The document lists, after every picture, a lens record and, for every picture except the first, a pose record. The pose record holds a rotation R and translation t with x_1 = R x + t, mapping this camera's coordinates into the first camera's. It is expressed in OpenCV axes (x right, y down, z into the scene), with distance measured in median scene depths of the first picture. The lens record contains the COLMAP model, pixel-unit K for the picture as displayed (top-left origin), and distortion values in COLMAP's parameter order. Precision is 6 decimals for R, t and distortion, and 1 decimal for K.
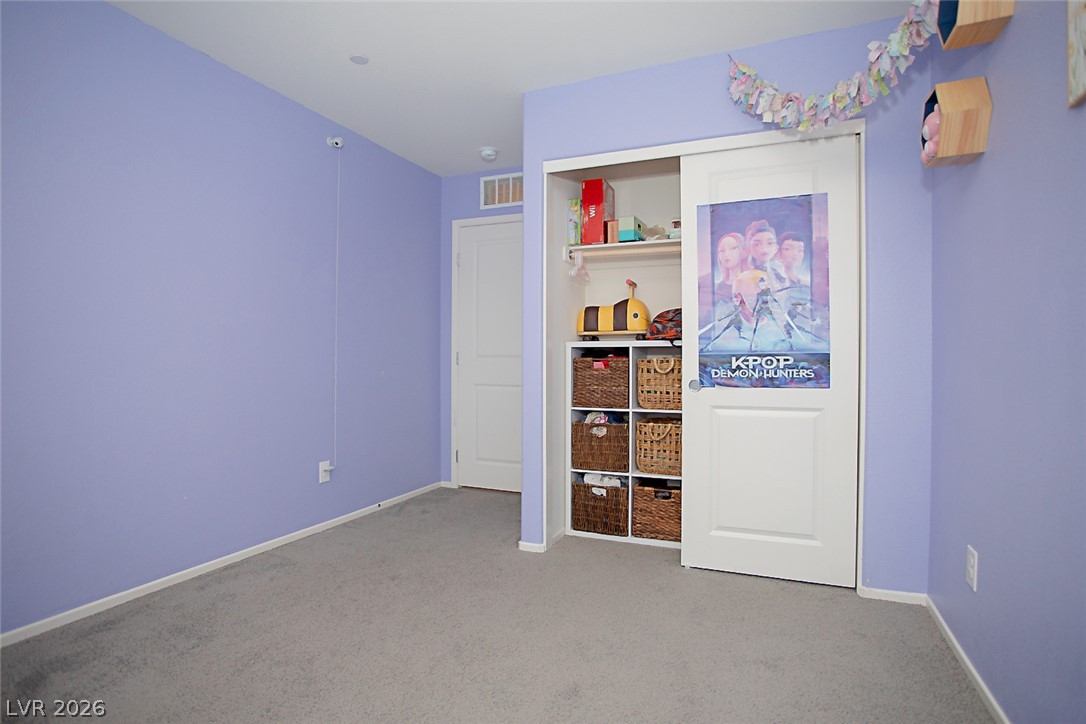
lens RADIAL K [[546.4, 0, 543.2], [0, 546.4, 366.6], [0, 0, 1]] dist [-0.069444, 0.030132]
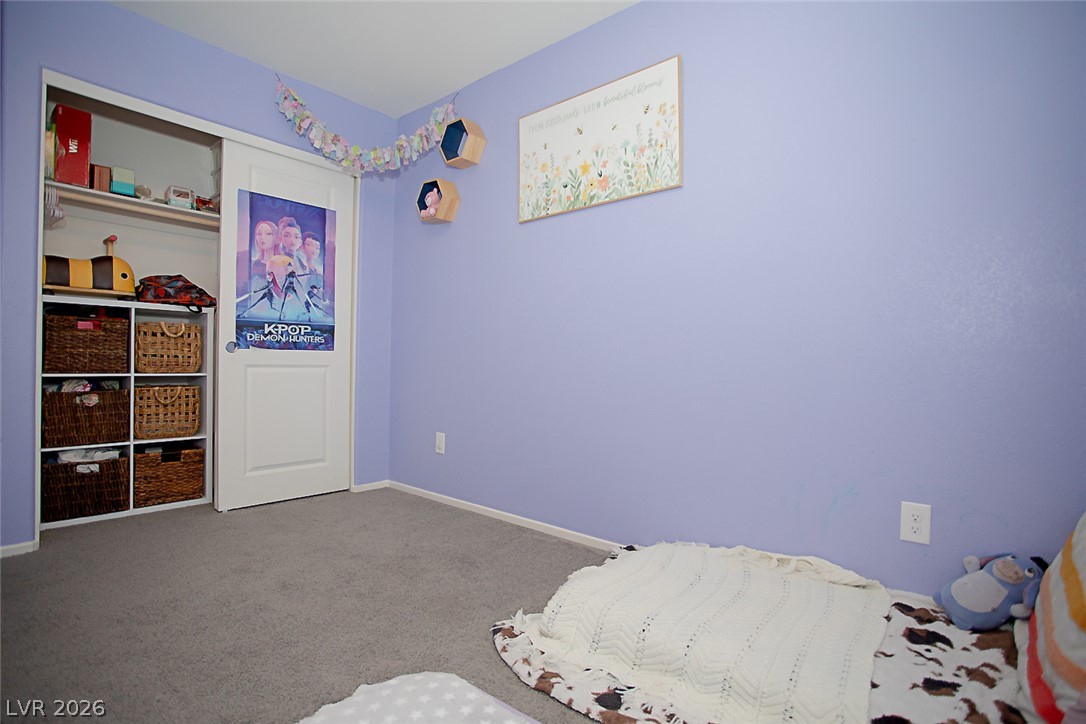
lens RADIAL K [[526.3, 0, 543.2], [0, 526.3, 366.5], [0, 0, 1]] dist [-0.069019, 0.028322]
pose [[0.315356, 0.001342, 0.948972, -0.536762], [-0.006854, 0.999976, 0.000863, 0.070935], [-0.948949, -0.006777, 0.315358, 0.050110]]
